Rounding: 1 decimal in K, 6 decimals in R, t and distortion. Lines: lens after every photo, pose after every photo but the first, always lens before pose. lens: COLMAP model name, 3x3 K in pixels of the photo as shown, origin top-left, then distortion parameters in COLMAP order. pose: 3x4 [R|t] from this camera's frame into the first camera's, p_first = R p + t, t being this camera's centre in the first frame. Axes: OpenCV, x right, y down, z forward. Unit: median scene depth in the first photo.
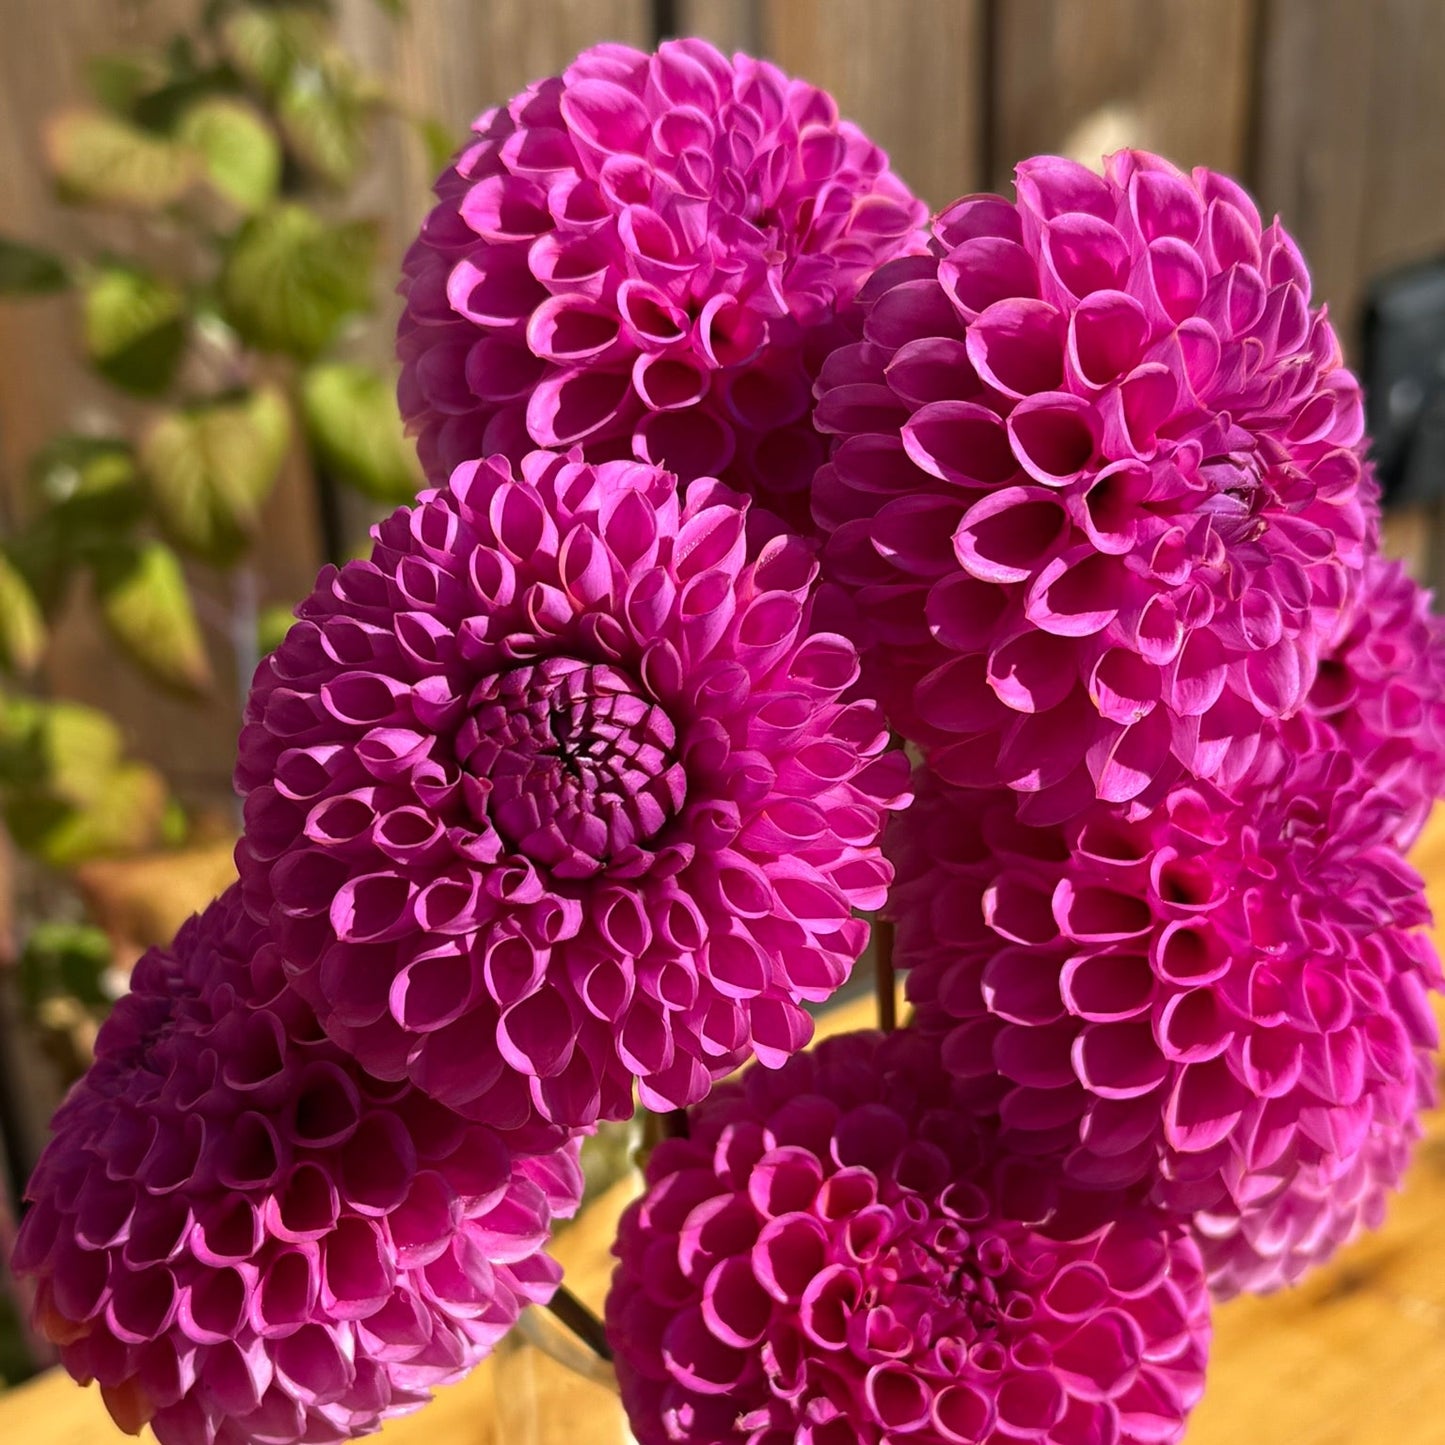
lens RADIAL K [[2641.2, 0, 715.3], [0, 2641.2, 891.7], [0, 0, 1]] dist [0.195101, -0.246618]
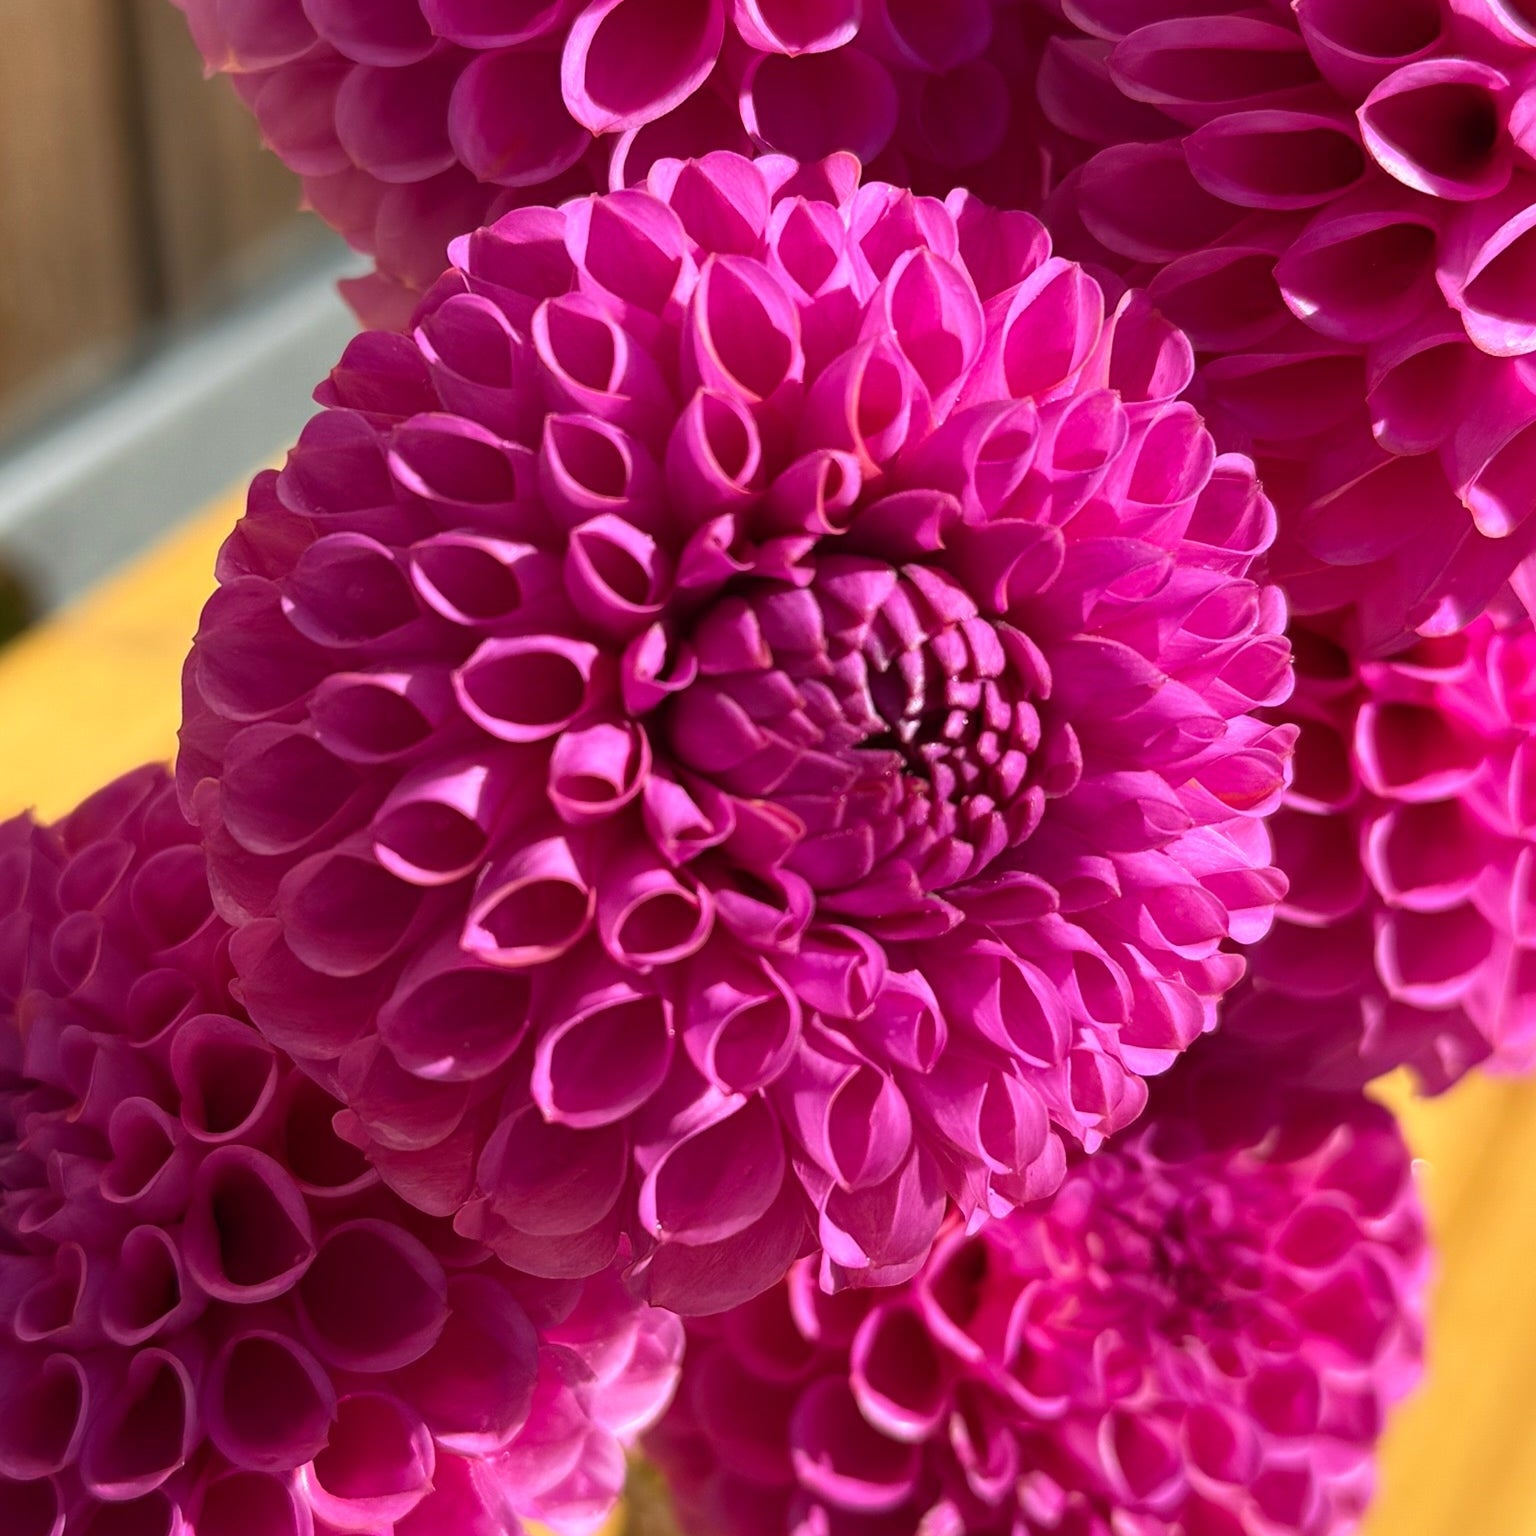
lens RADIAL K [[2873.0, 0, 728.9], [0, 2873.0, 737.5], [0, 0, 1]] dist [0.176943, -0.451782]
pose [[0.940427, -0.146233, 0.306942, -0.275143], [0.089834, 0.977570, 0.190493, -0.170377], [-0.327914, -0.151571, 0.932469, 0.413237]]
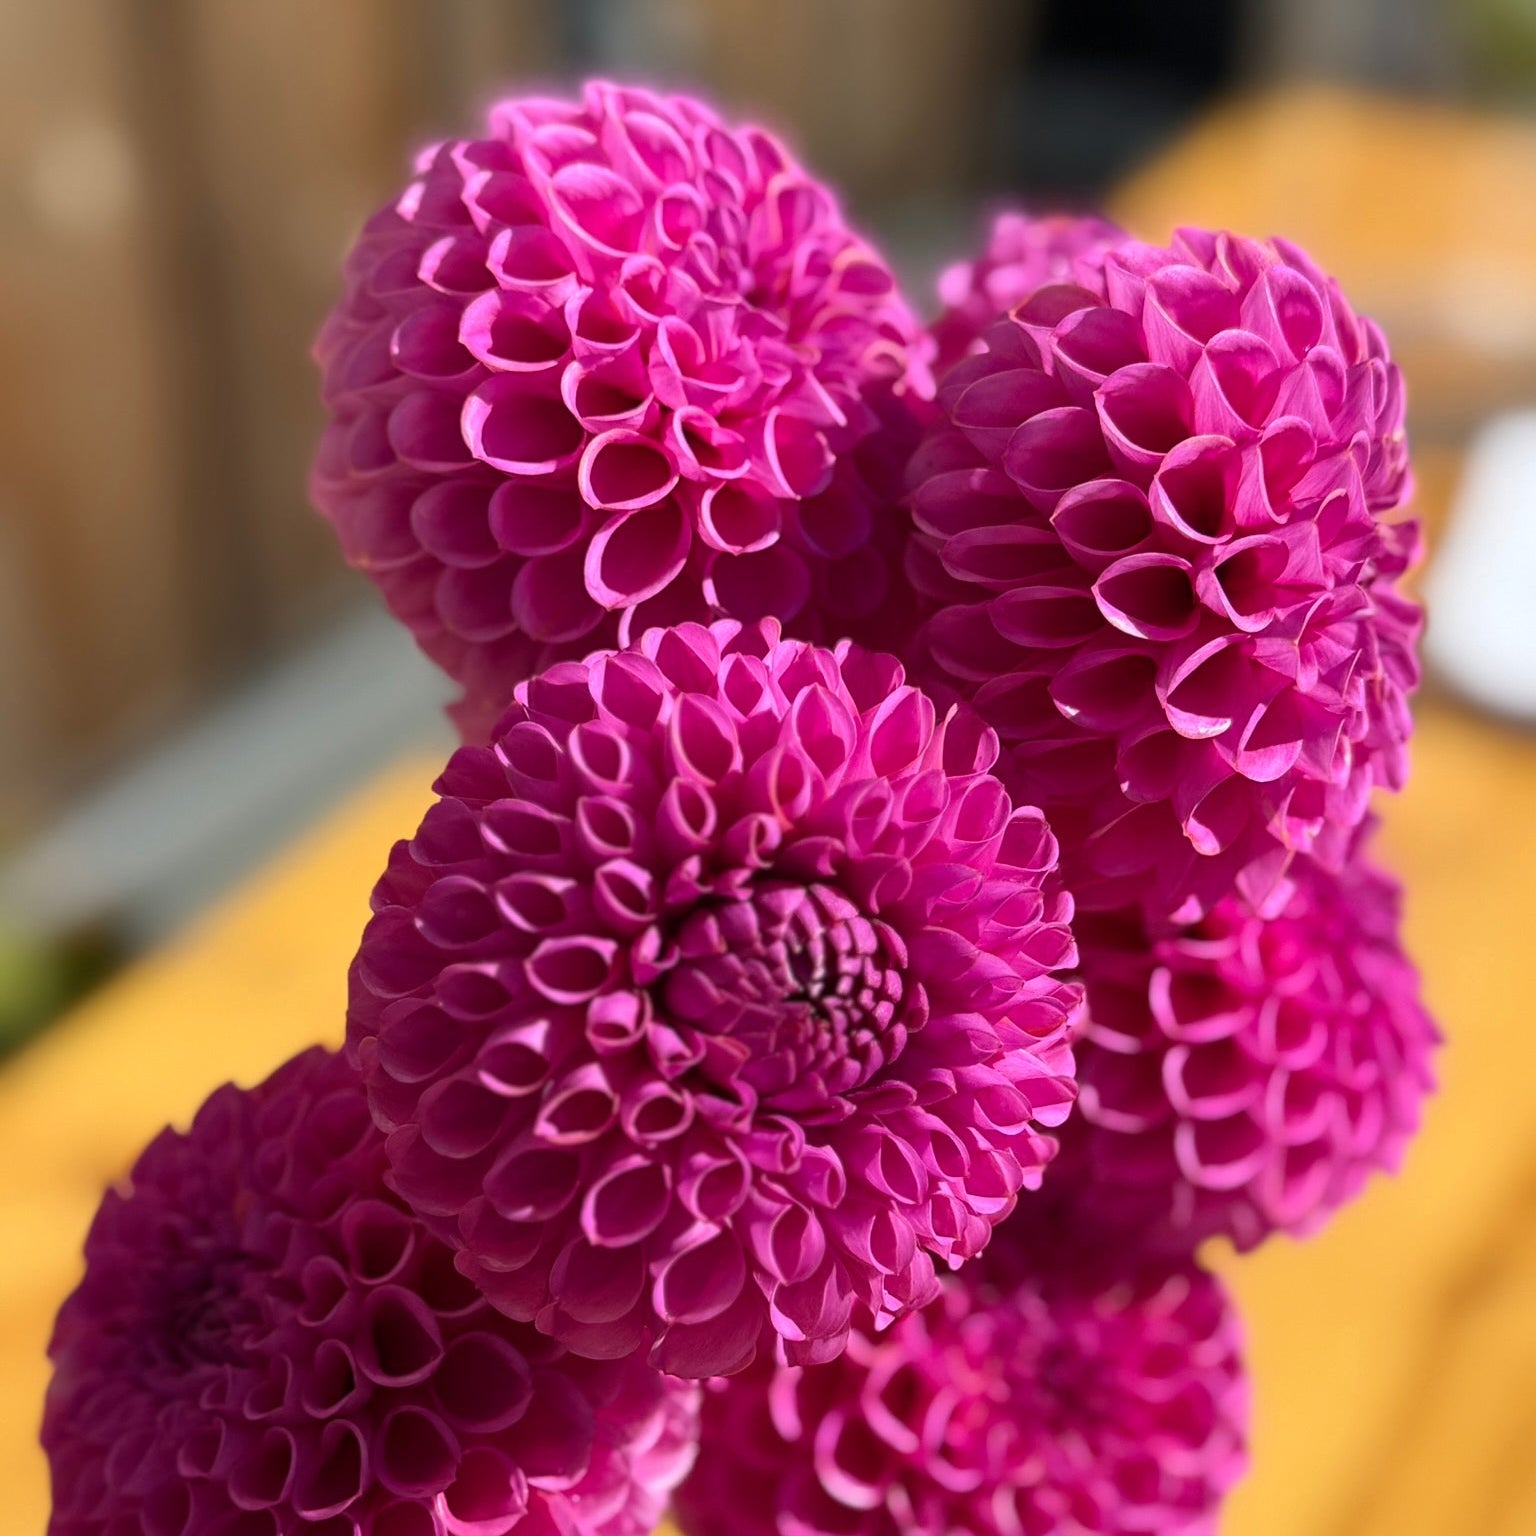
lens RADIAL K [[2807.5, 0, 760.4], [0, 2807.5, 947.9], [0, 0, 1]] dist [0.195101, -0.246618]
pose [[0.938508, -0.164140, 0.303745, -0.351156], [0.122445, 0.980815, 0.151690, -0.210217], [-0.322816, -0.105170, 0.940600, 0.096679]]
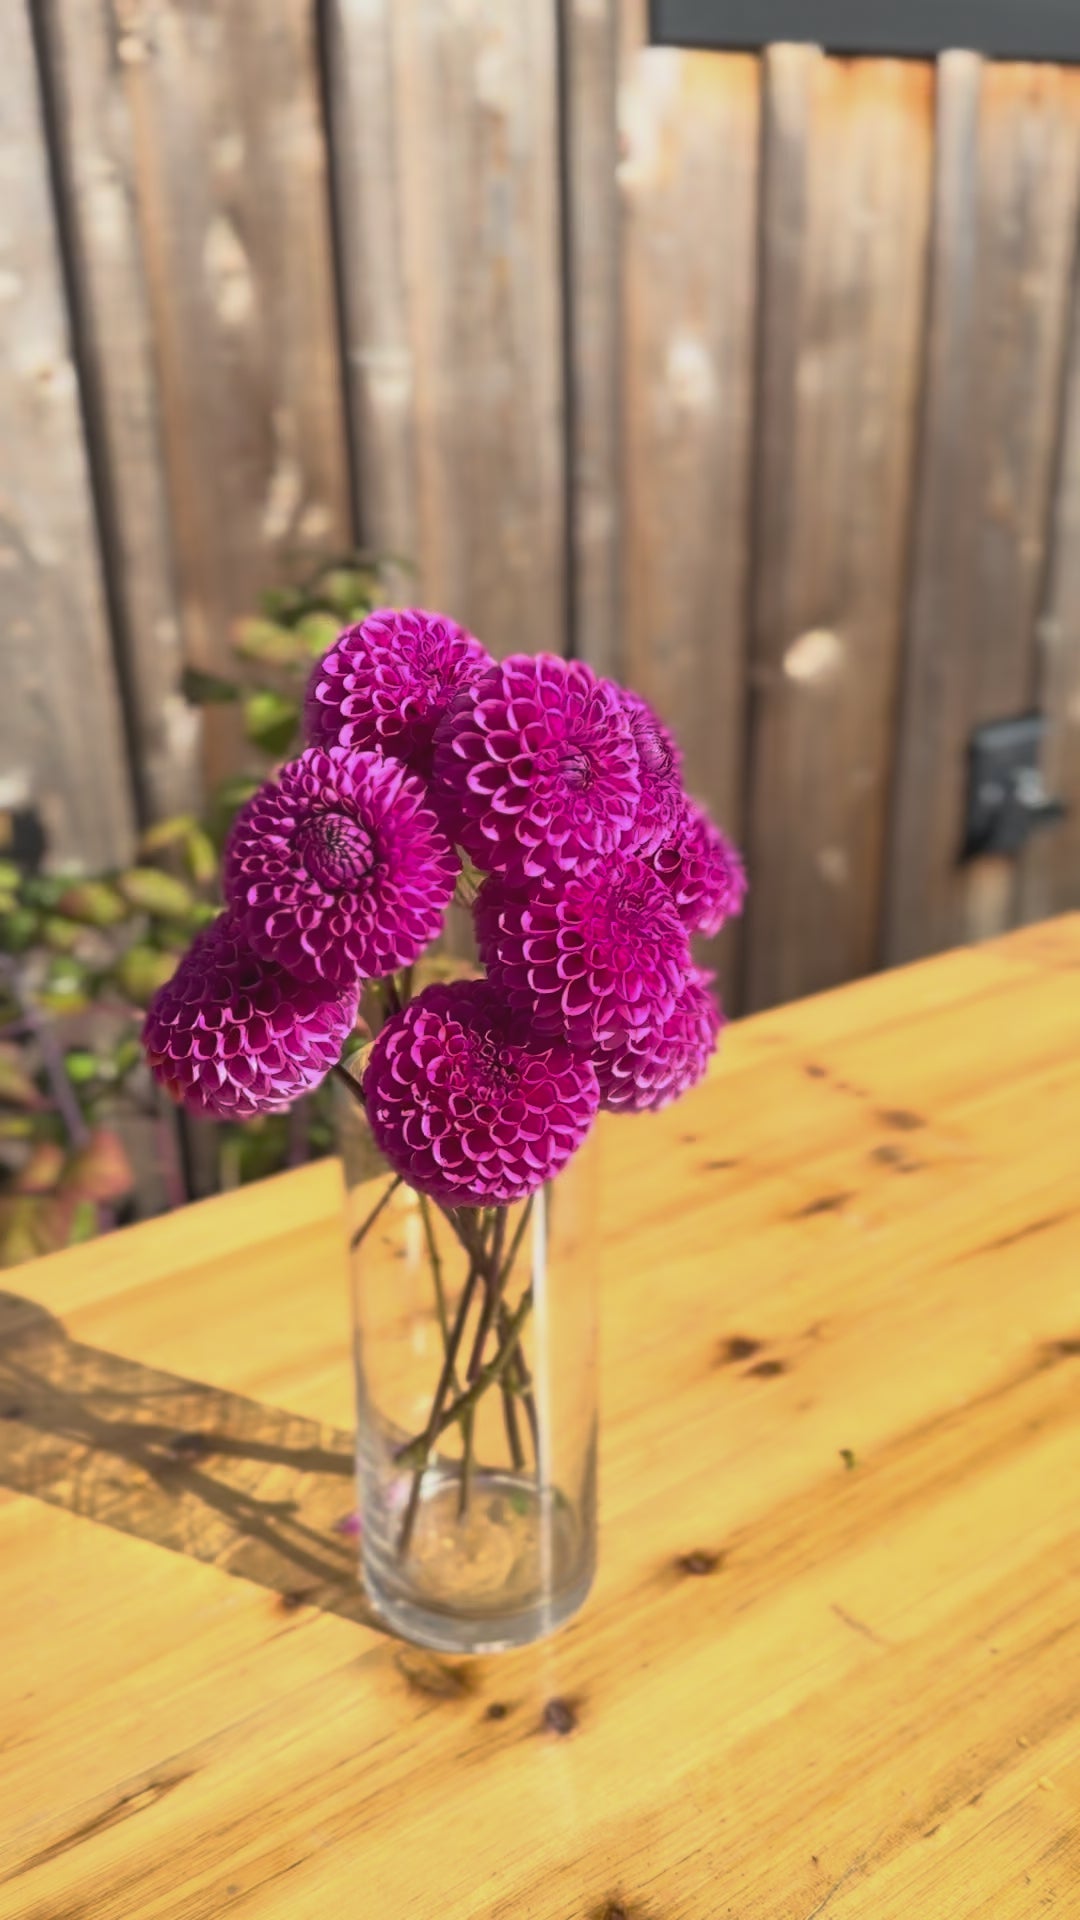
lens RADIAL K [[1689.3, 0, 549.2], [0, 1689.3, 925.0], [0, 0, 1]] dist [0.152814, -0.000734]
pose [[0.996897, 0.042591, -0.066195, 0.302692], [-0.049290, 0.993448, -0.103106, 0.210280], [0.061370, 0.106049, 0.992465, -0.810496]]
